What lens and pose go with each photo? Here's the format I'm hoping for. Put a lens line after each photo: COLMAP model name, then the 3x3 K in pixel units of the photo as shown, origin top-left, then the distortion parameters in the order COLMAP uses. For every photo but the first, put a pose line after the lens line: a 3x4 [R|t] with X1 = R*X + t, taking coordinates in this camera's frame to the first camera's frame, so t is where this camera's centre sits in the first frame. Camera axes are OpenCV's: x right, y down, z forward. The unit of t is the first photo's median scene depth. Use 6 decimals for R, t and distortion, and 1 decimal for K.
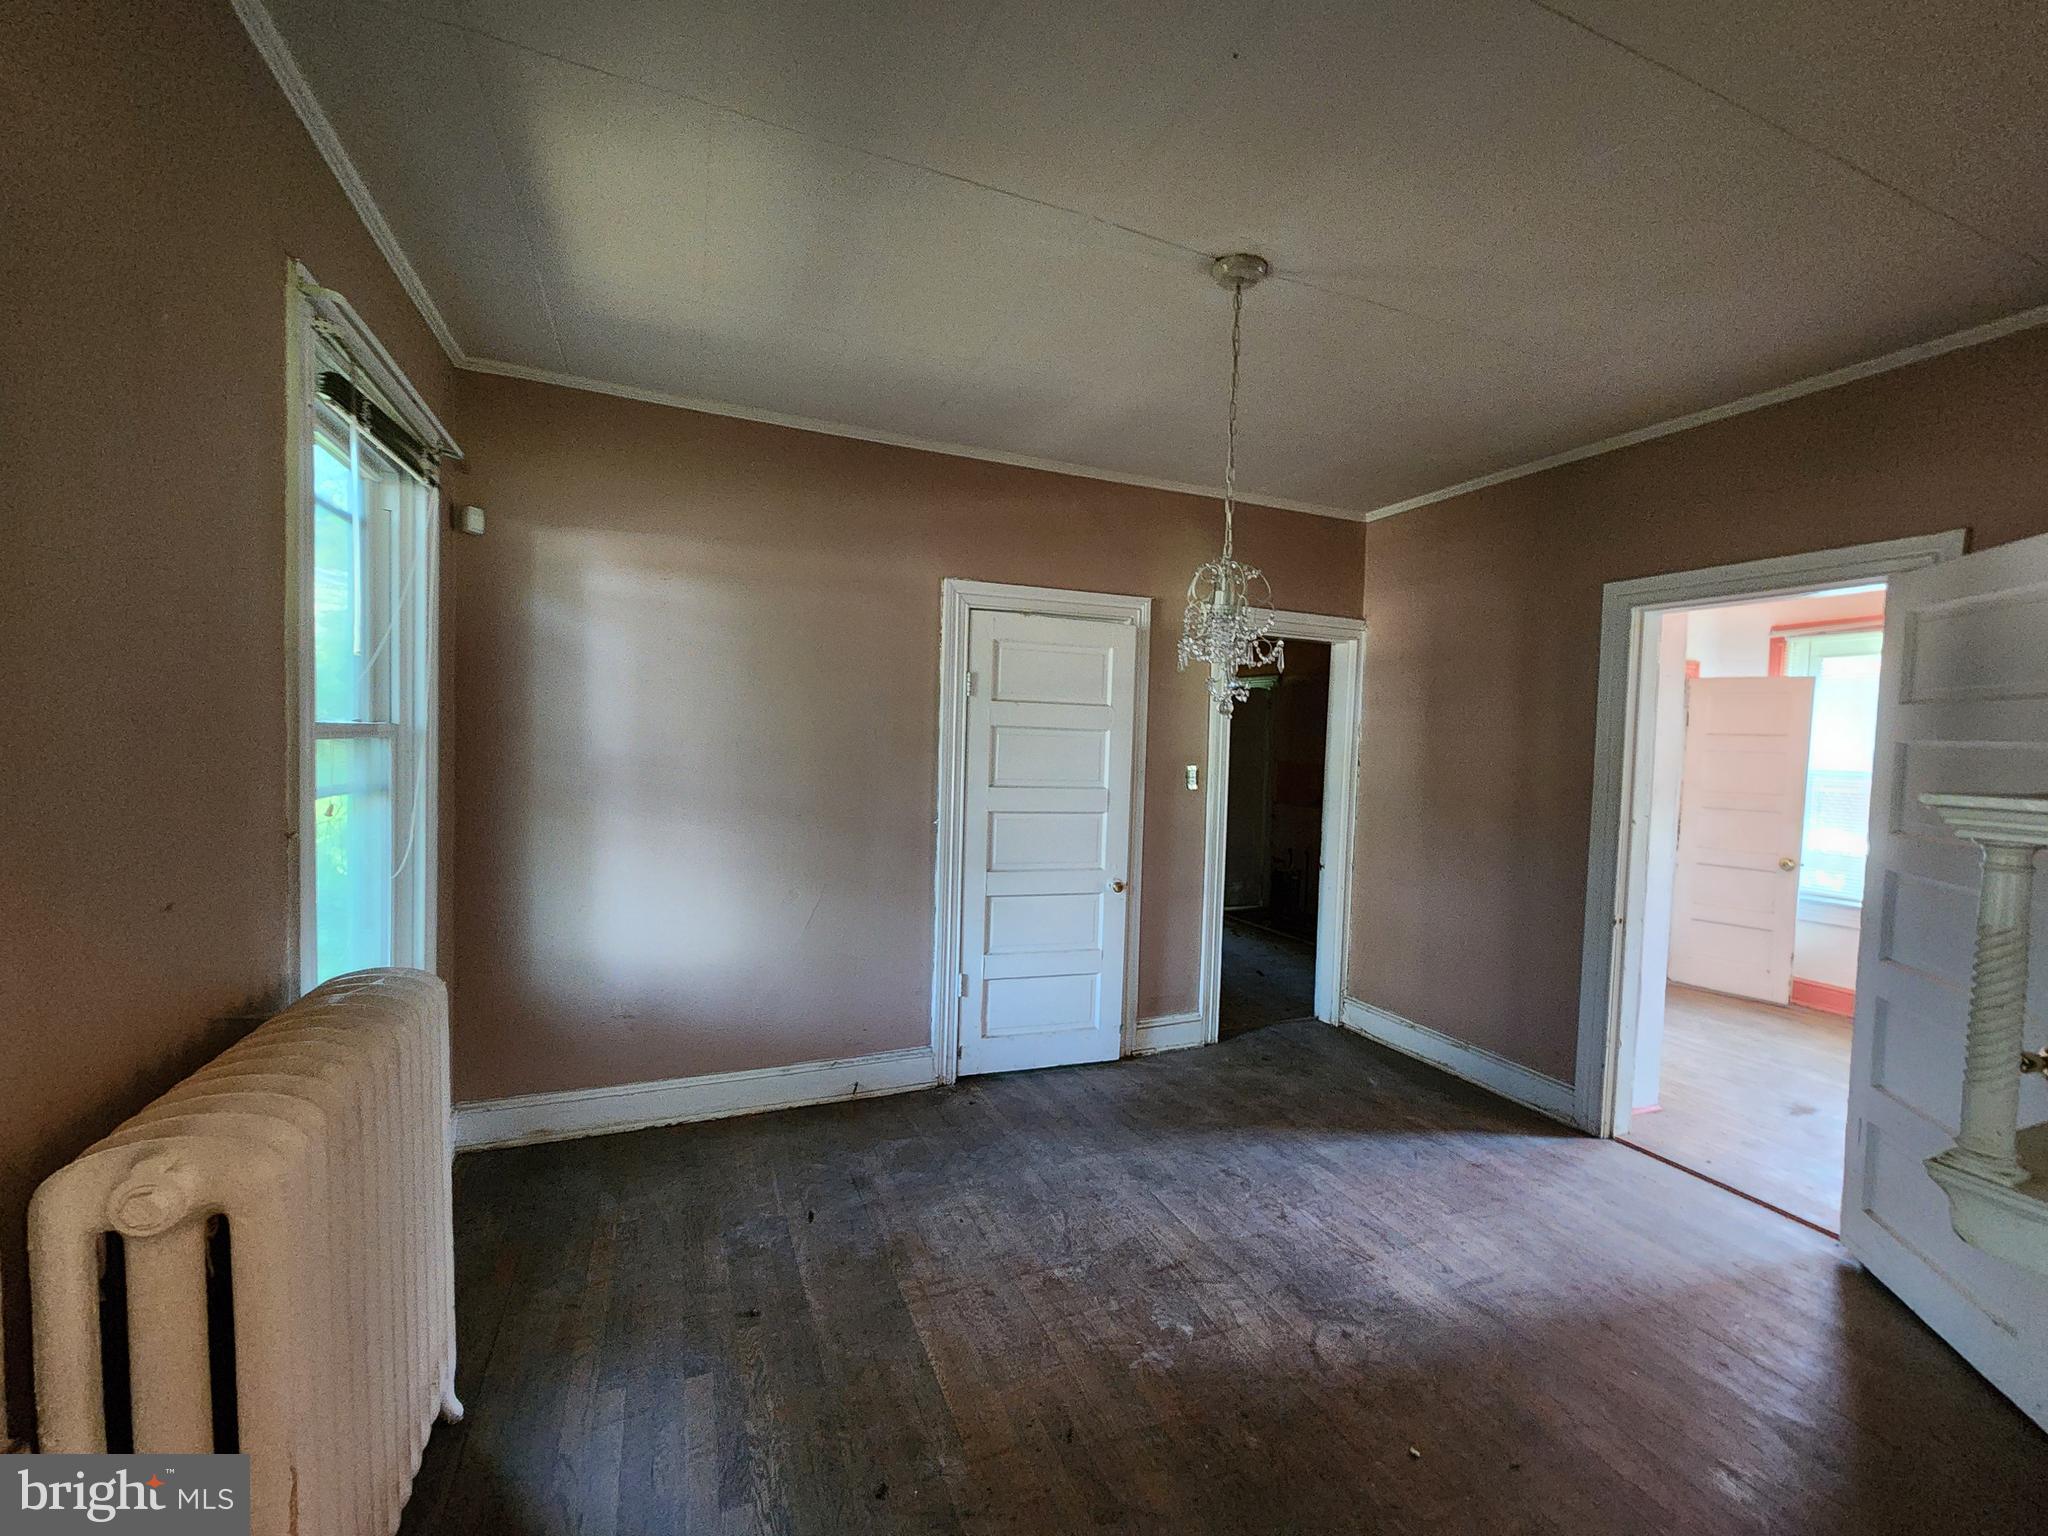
lens RADIAL K [[831.1, 0, 1042.4], [0, 831.1, 770.9], [0, 0, 1]] dist [0.005649, -0.003574]
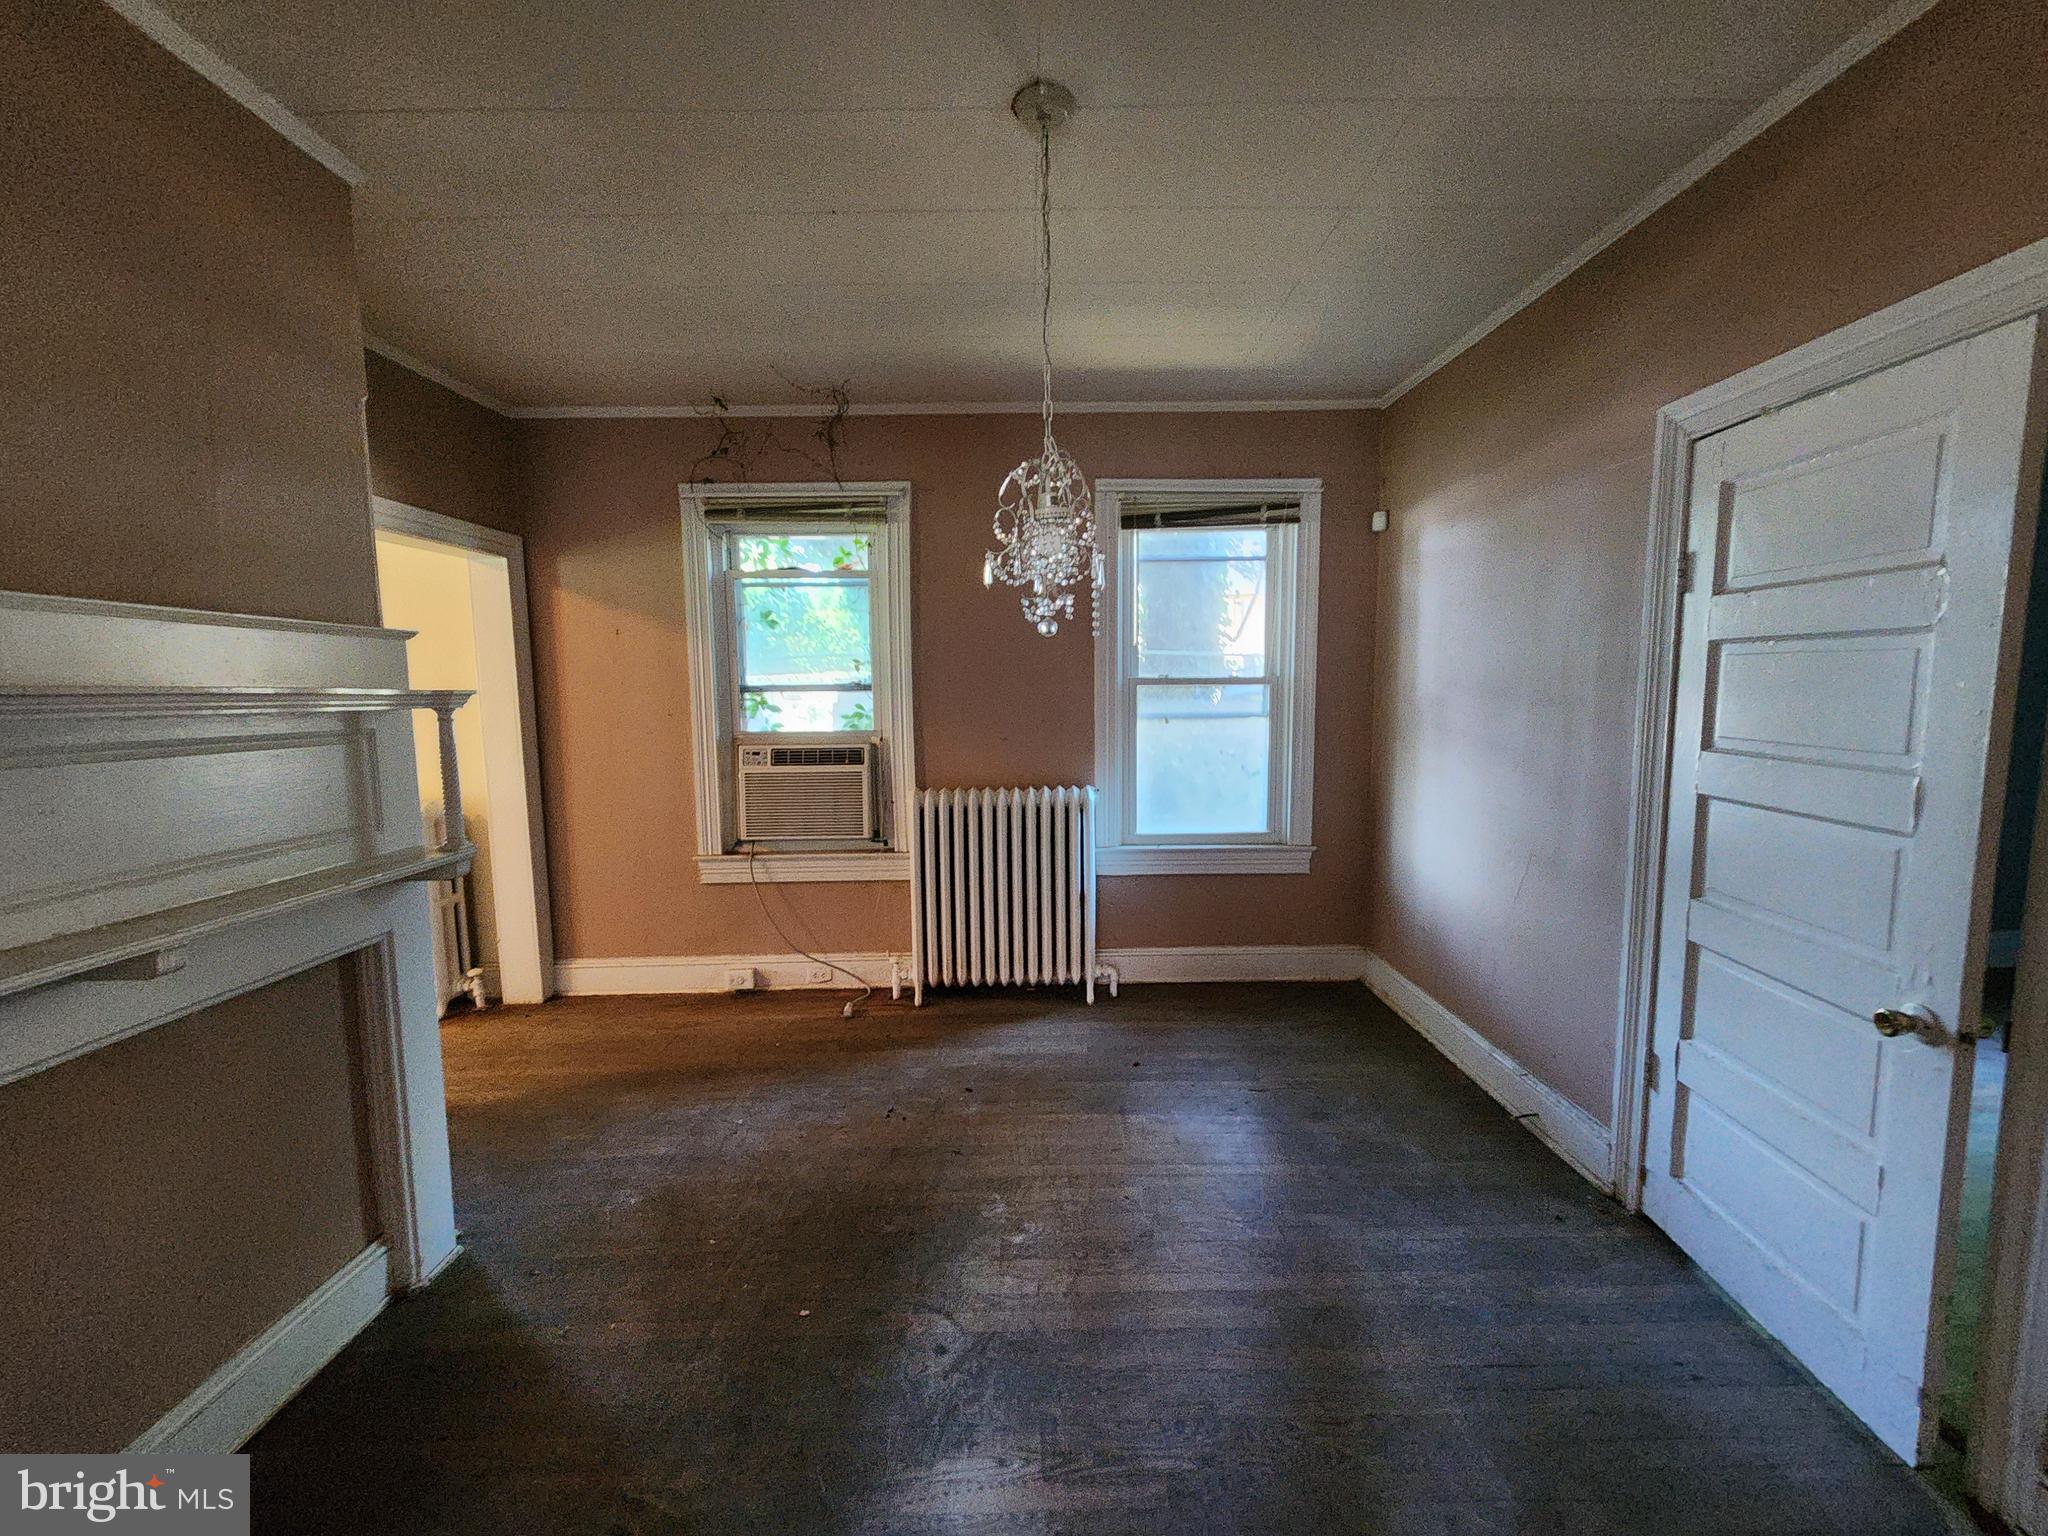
lens RADIAL K [[831.1, 0, 1042.4], [0, 831.1, 770.9], [0, 0, 1]] dist [0.005649, -0.003574]
pose [[-0.366551, 0.071406, -0.927654, 0.637082], [-0.037290, 0.995122, 0.091334, -0.002413], [0.929650, 0.068071, -0.362100, 0.804552]]
